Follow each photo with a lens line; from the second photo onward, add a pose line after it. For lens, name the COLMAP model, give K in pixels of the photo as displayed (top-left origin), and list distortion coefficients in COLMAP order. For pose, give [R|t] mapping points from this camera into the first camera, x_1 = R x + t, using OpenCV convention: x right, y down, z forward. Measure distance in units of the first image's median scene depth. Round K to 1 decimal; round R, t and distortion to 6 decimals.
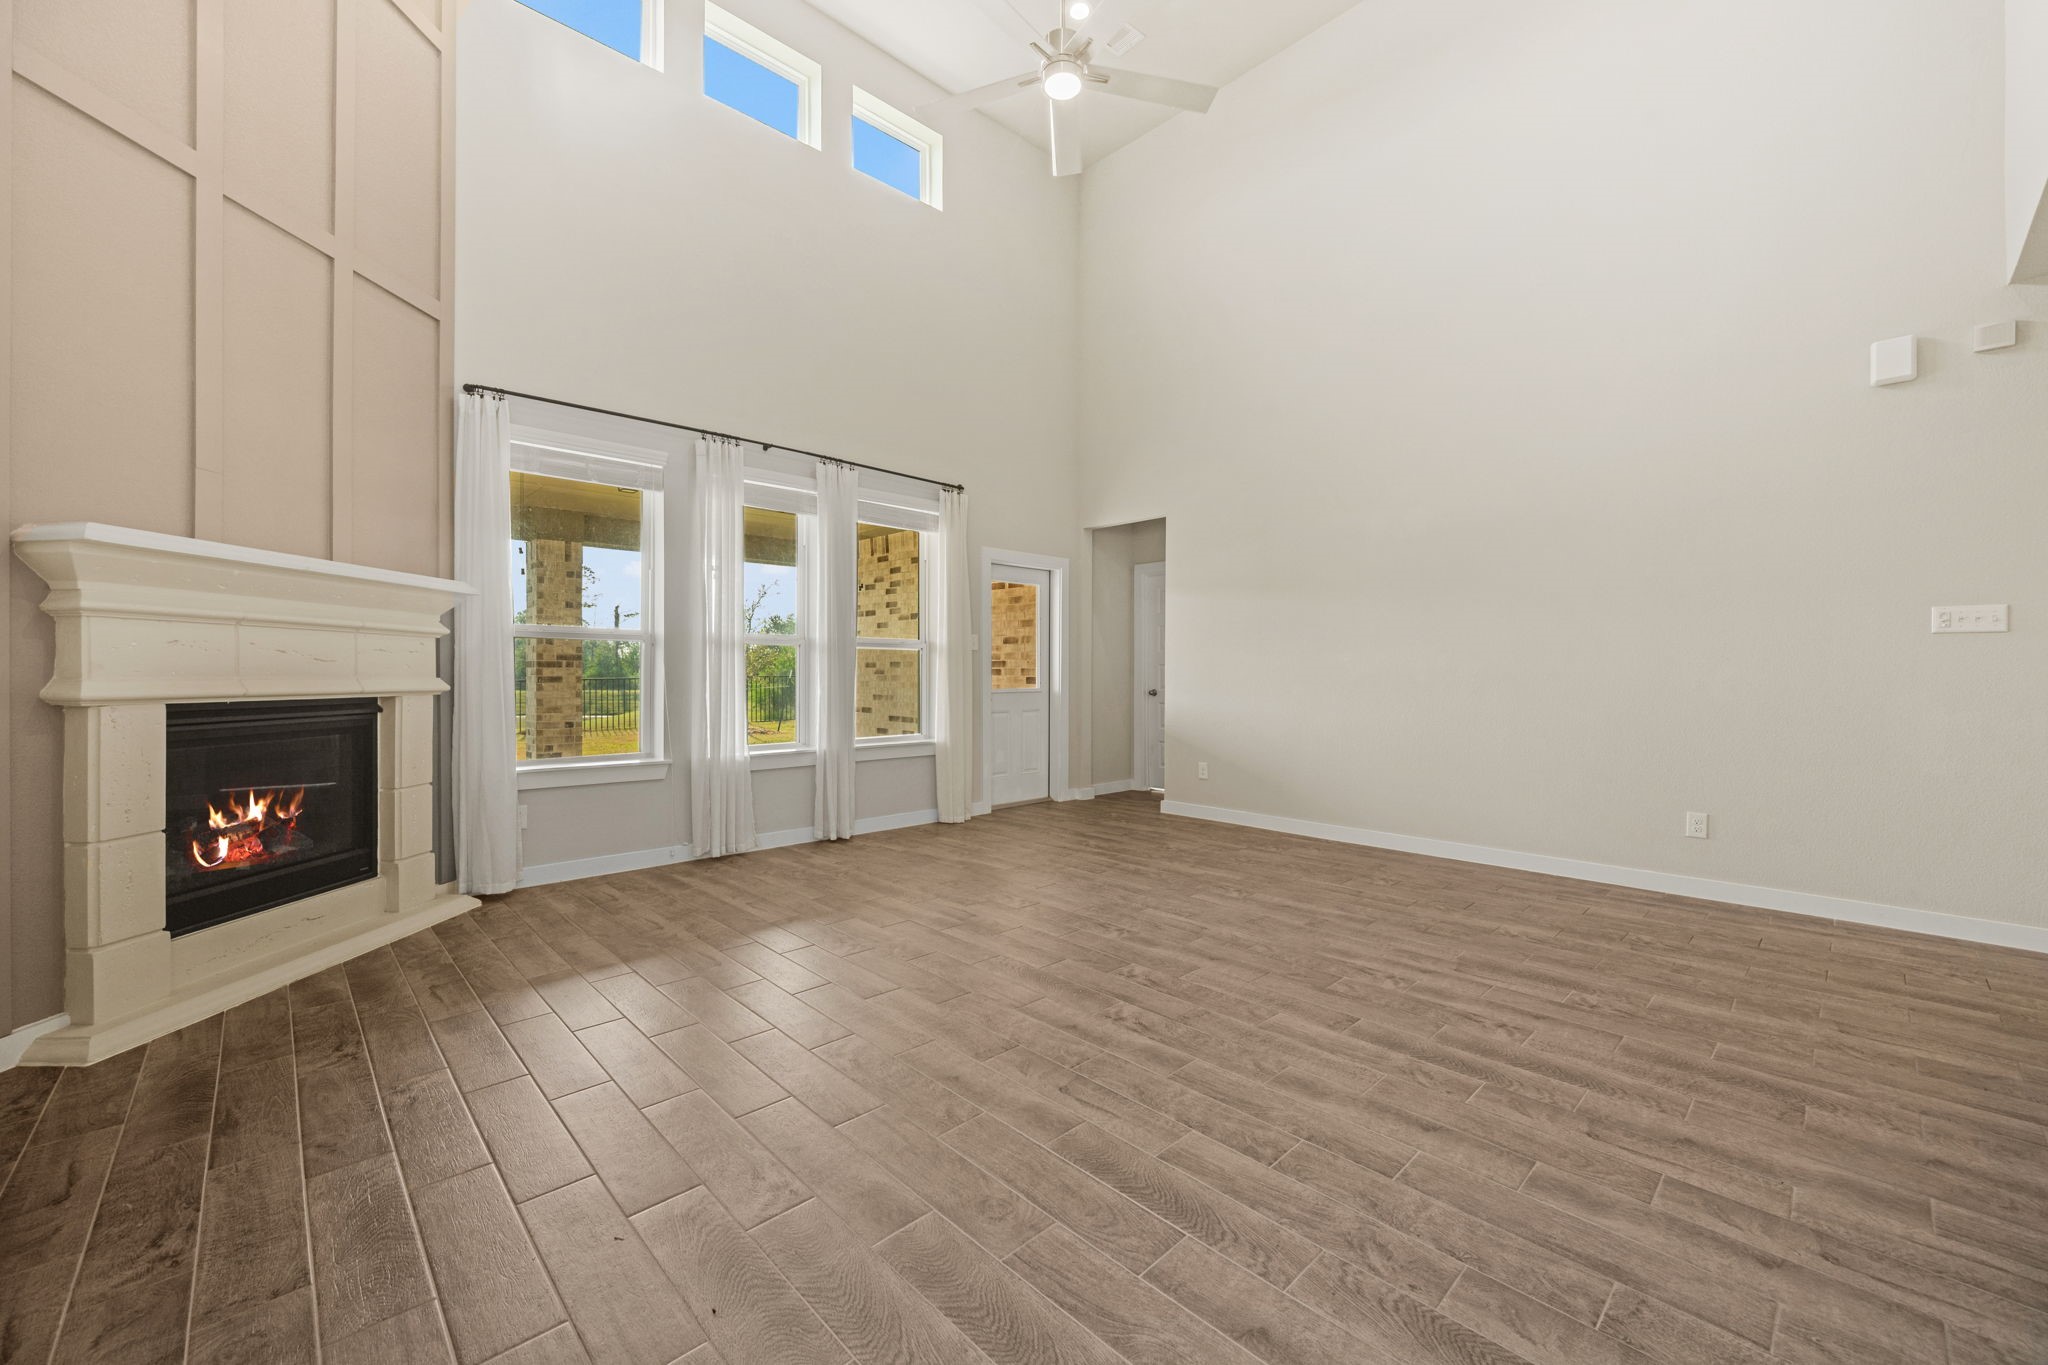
lens RADIAL K [[803.6, 0, 1025.4], [0, 803.6, 676.0], [0, 0, 1]] dist [0.003074, 0.000151]
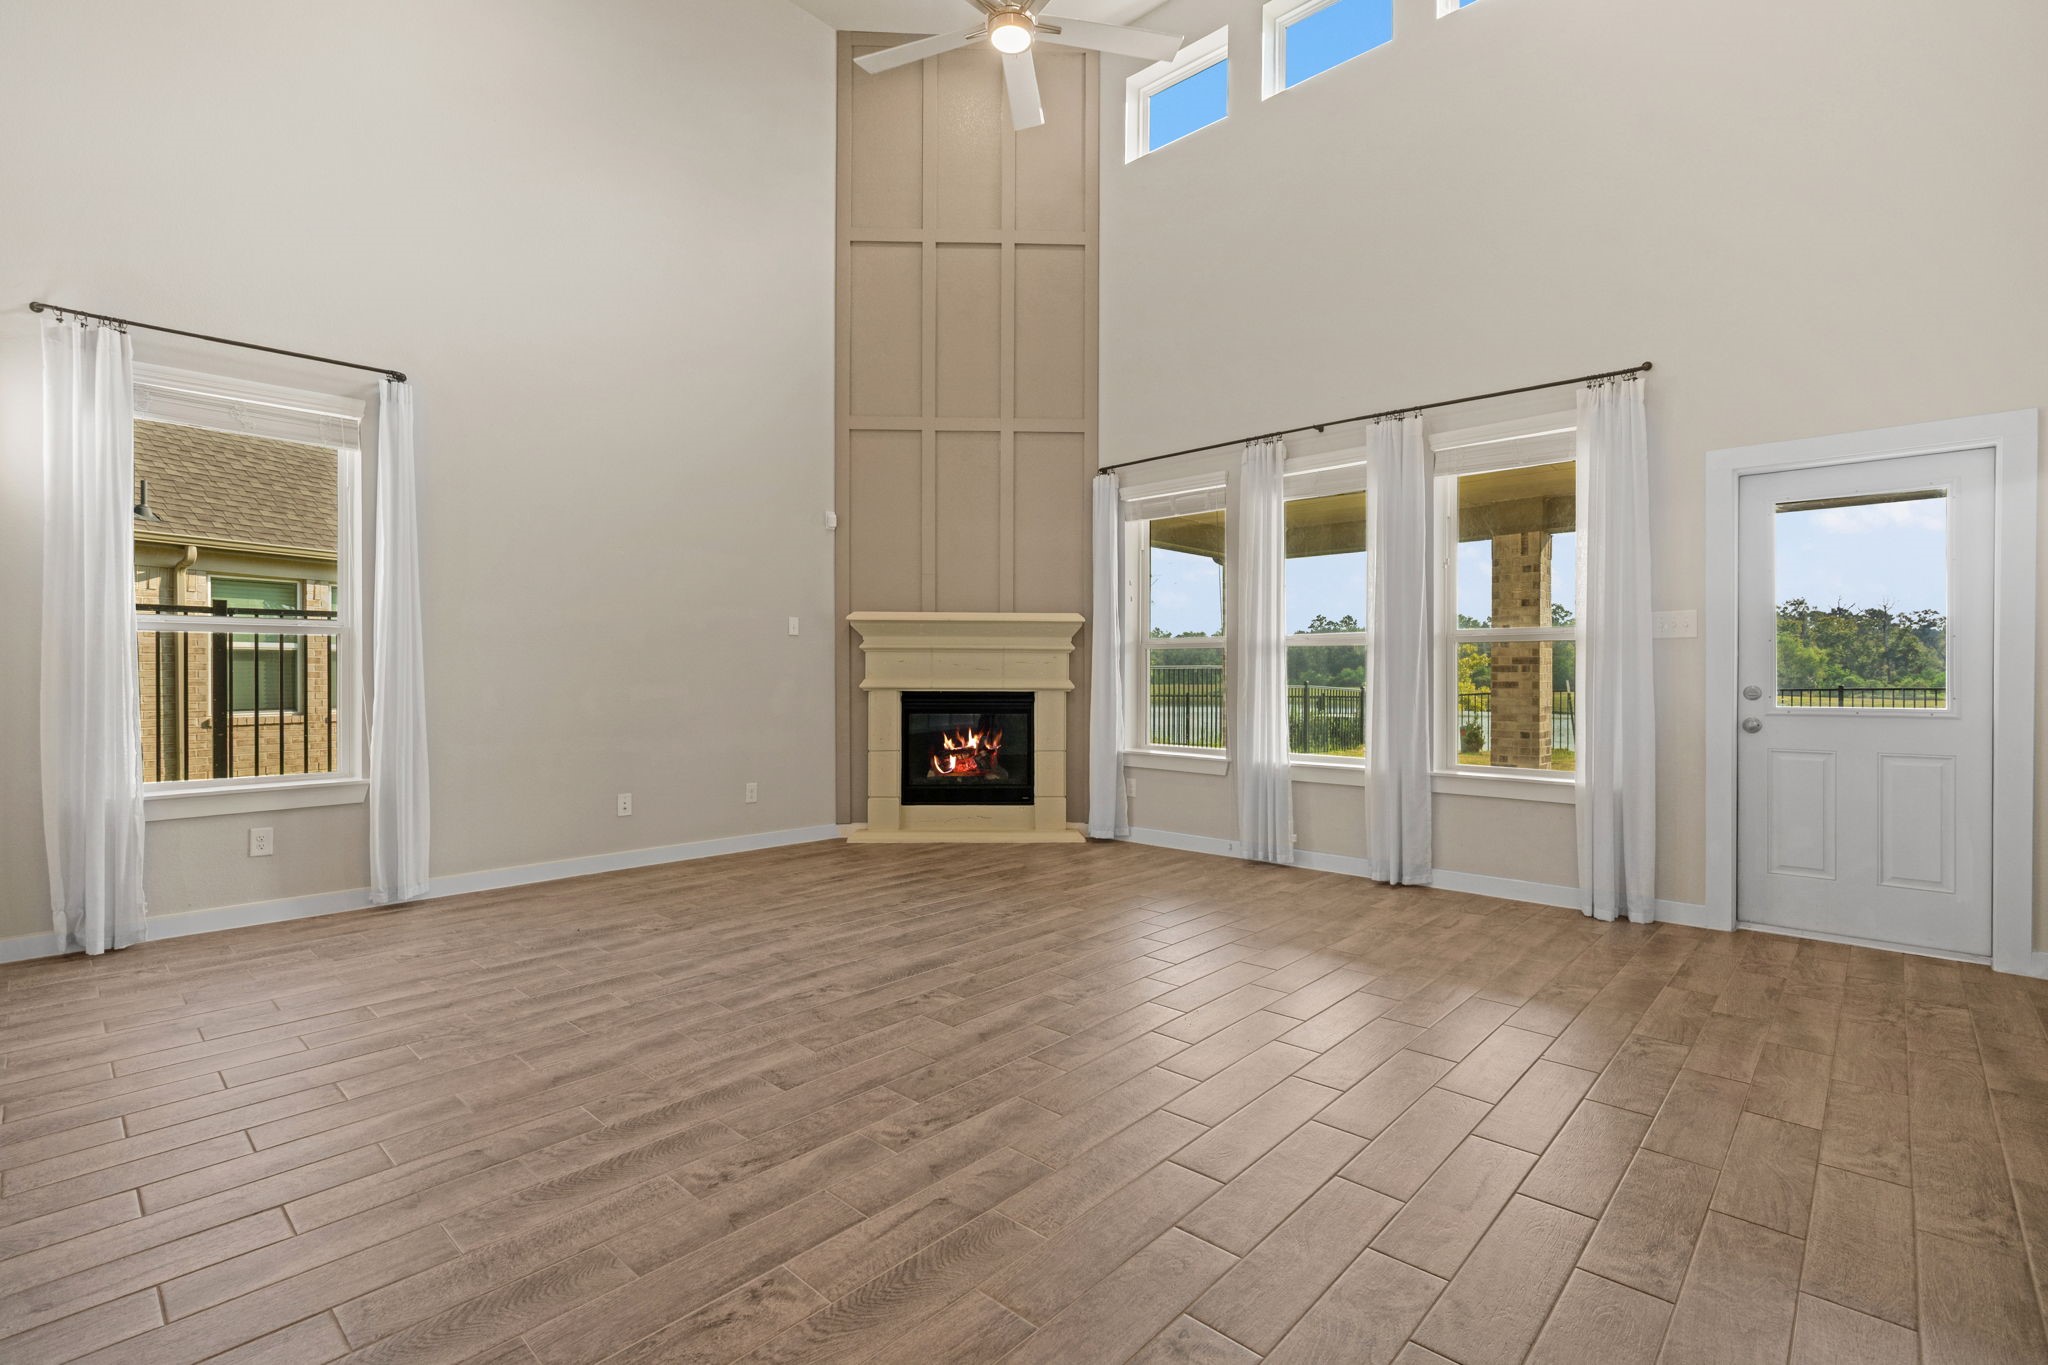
lens RADIAL K [[925.1, 0, 1024.0], [0, 925.1, 682.5], [0, 0, 1]] dist [0.001313, 0.000008]
pose [[0.061857, 0.003981, -0.998077, 1.201752], [-0.005135, 0.999980, 0.003671, 0.000894], [0.998072, 0.004898, 0.061877, 1.030212]]
